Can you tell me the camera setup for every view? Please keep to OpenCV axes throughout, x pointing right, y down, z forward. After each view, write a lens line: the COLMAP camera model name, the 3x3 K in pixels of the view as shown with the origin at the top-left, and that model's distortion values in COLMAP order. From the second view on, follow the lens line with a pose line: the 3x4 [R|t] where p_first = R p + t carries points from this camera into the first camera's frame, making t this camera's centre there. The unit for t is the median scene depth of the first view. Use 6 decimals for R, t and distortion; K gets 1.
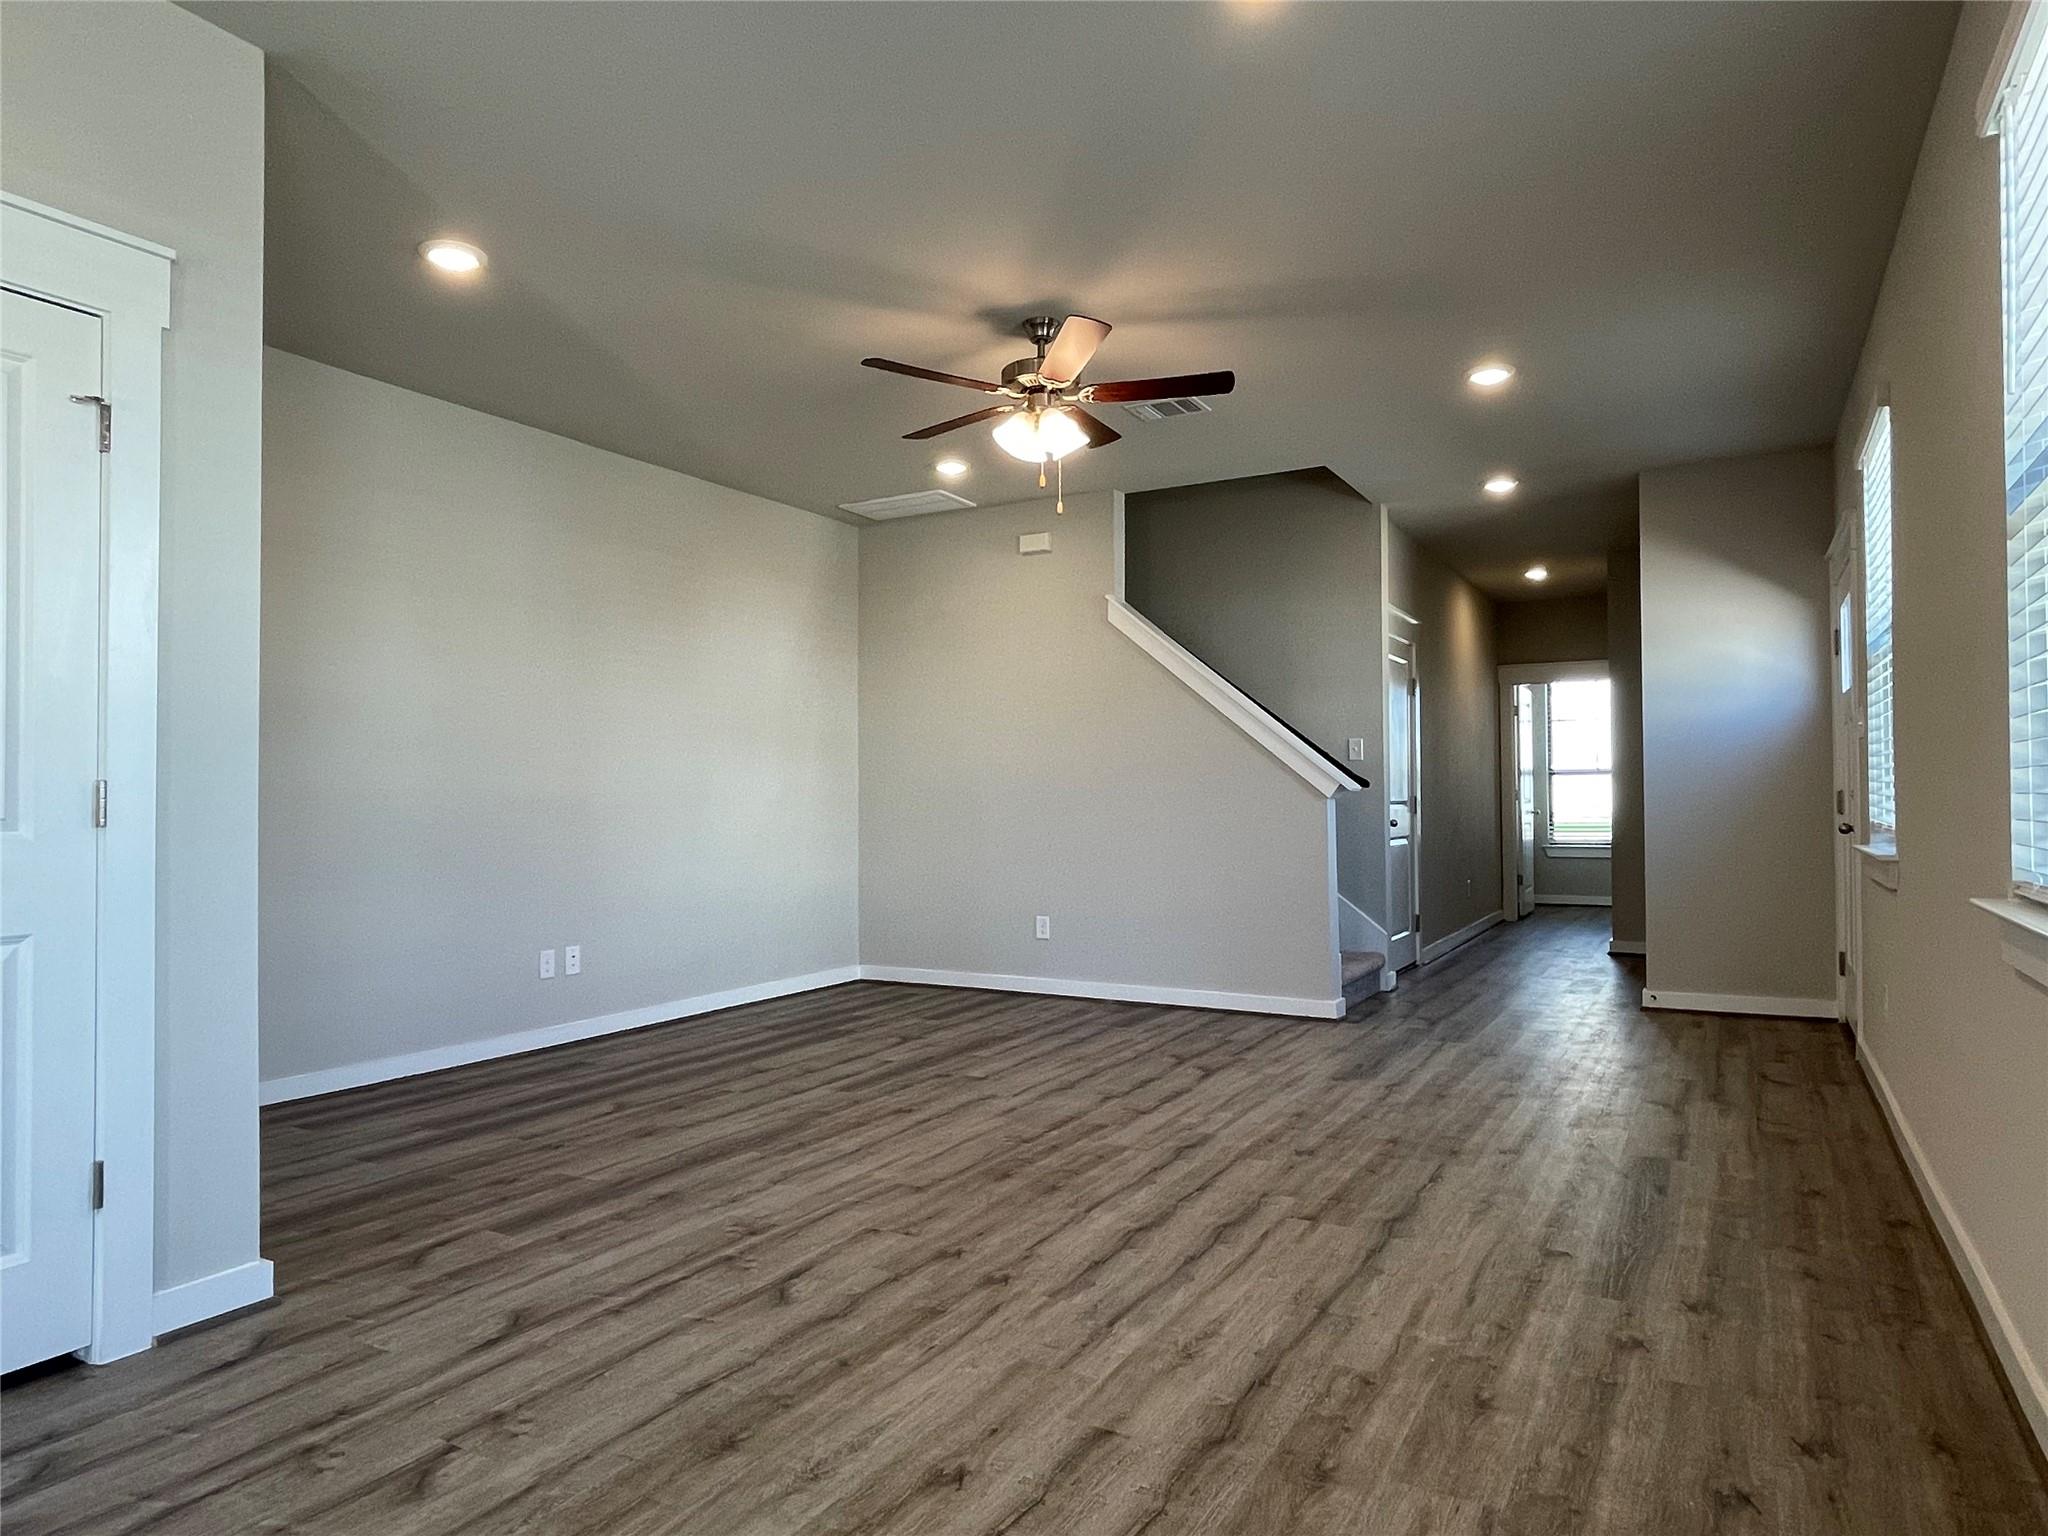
lens RADIAL K [[1256.4, 0, 997.0], [0, 1256.4, 779.1], [0, 0, 1]] dist [-0.004829, -0.003571]
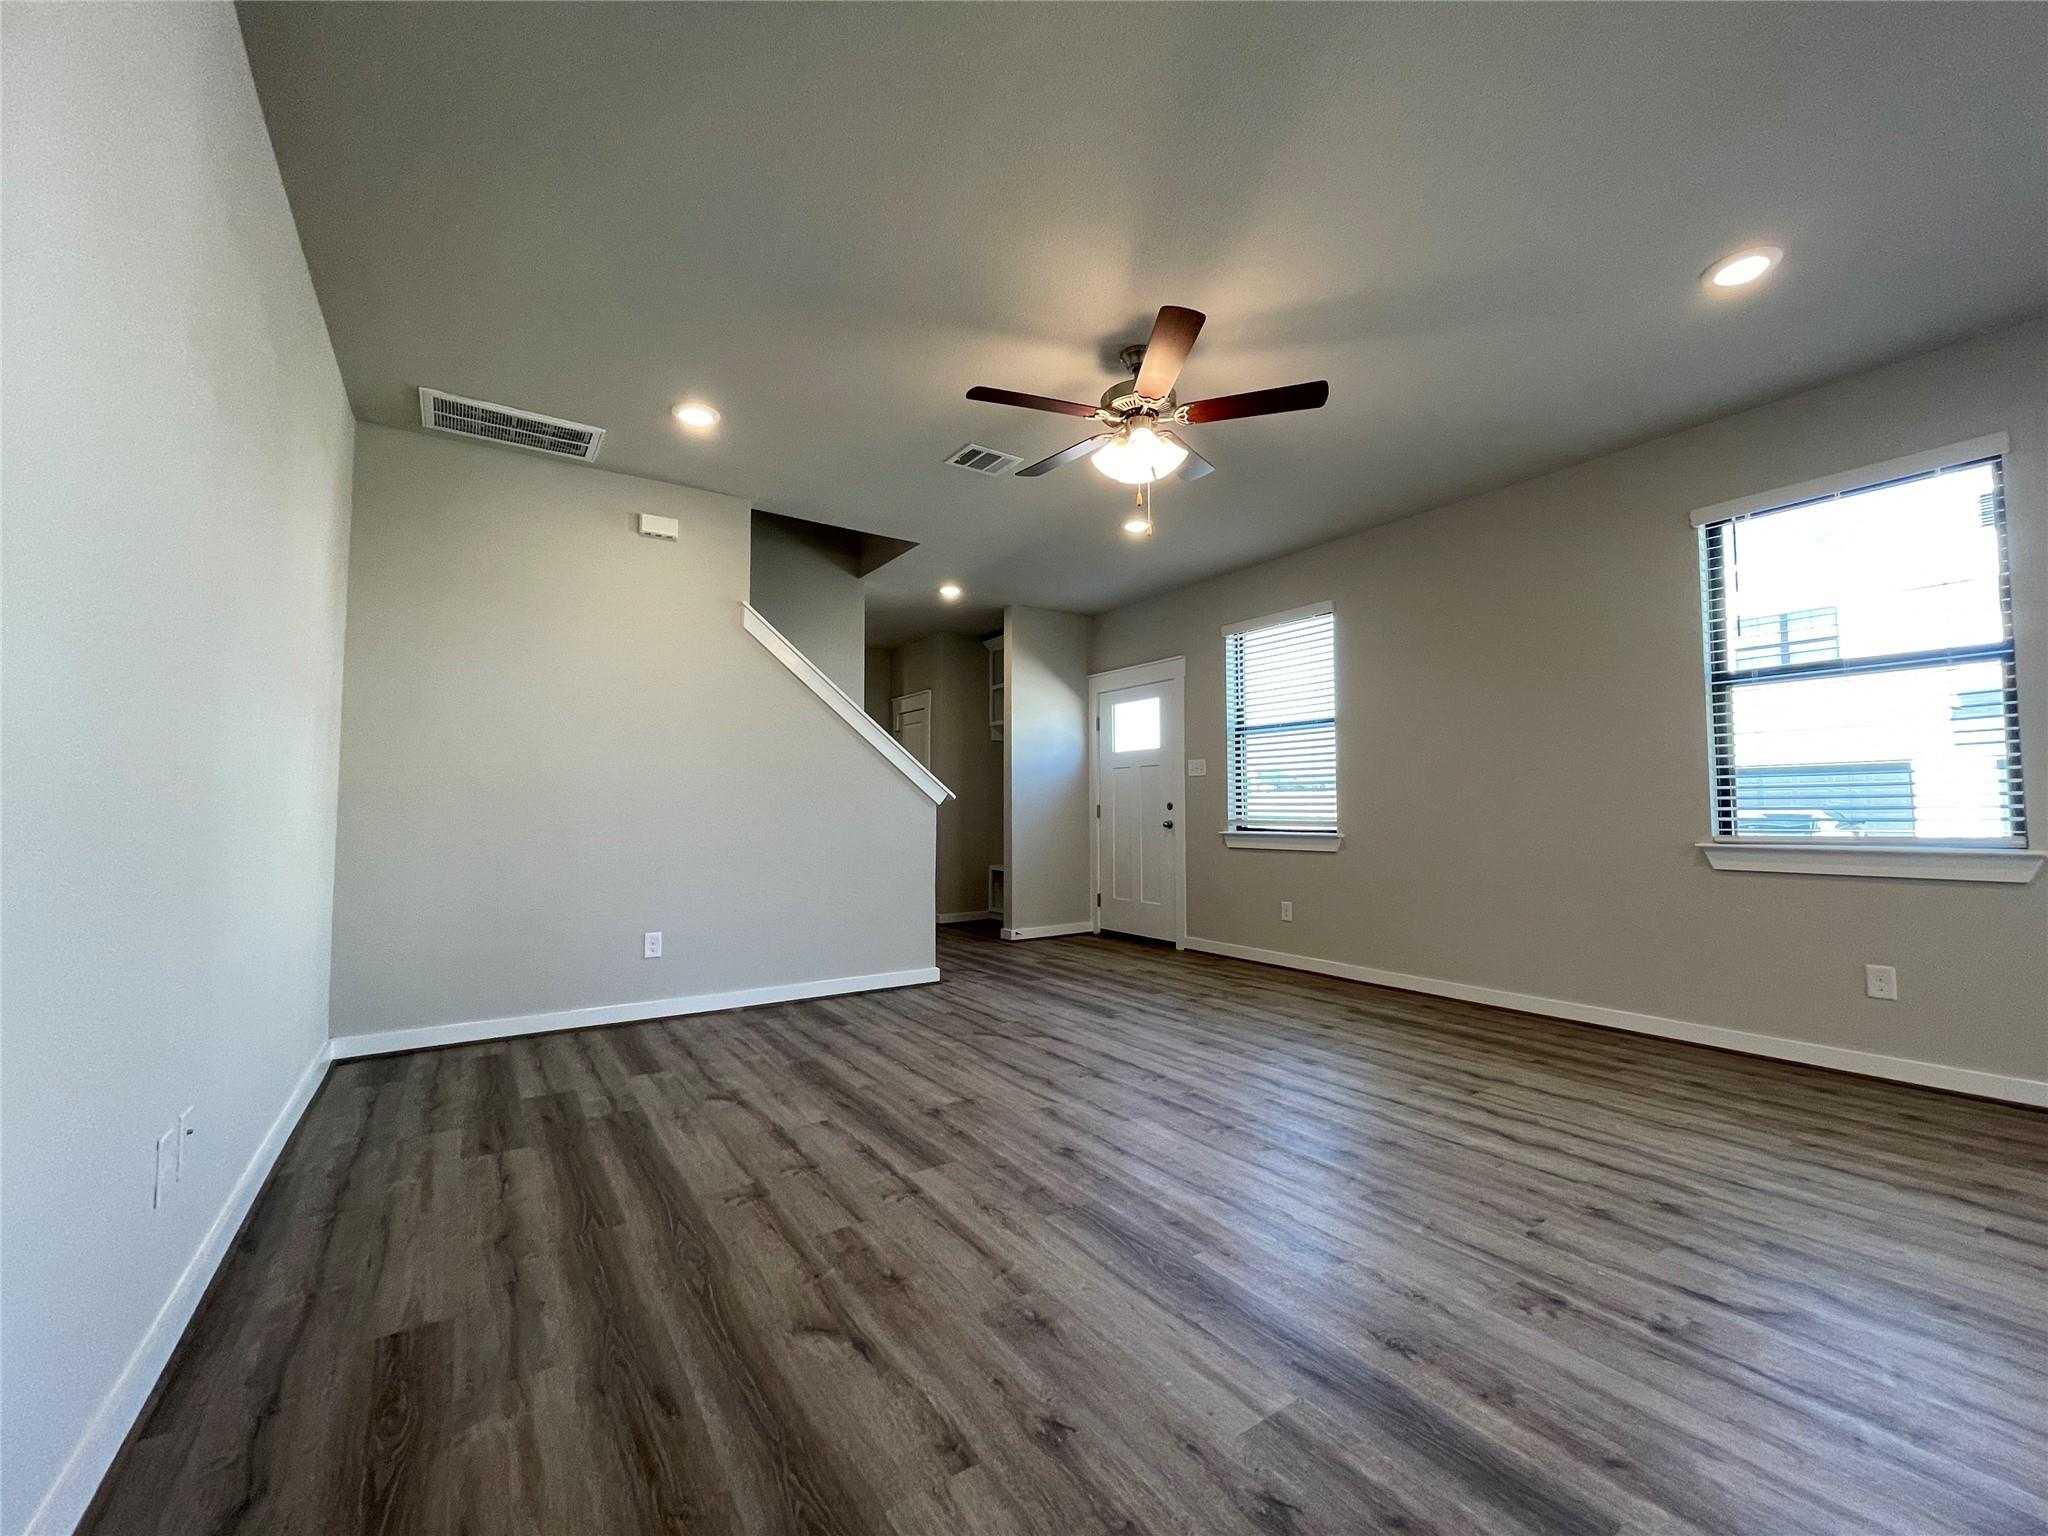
lens RADIAL K [[839.9, 0, 1024.0], [0, 839.9, 768.0], [0, 0, 1]] dist [0.001490, 0.000307]
pose [[0.431251, 0.052591, 0.900698, -0.807346], [-0.011015, 0.998532, -0.053029, 0.038639], [-0.902165, 0.012948, 0.431198, 0.997409]]
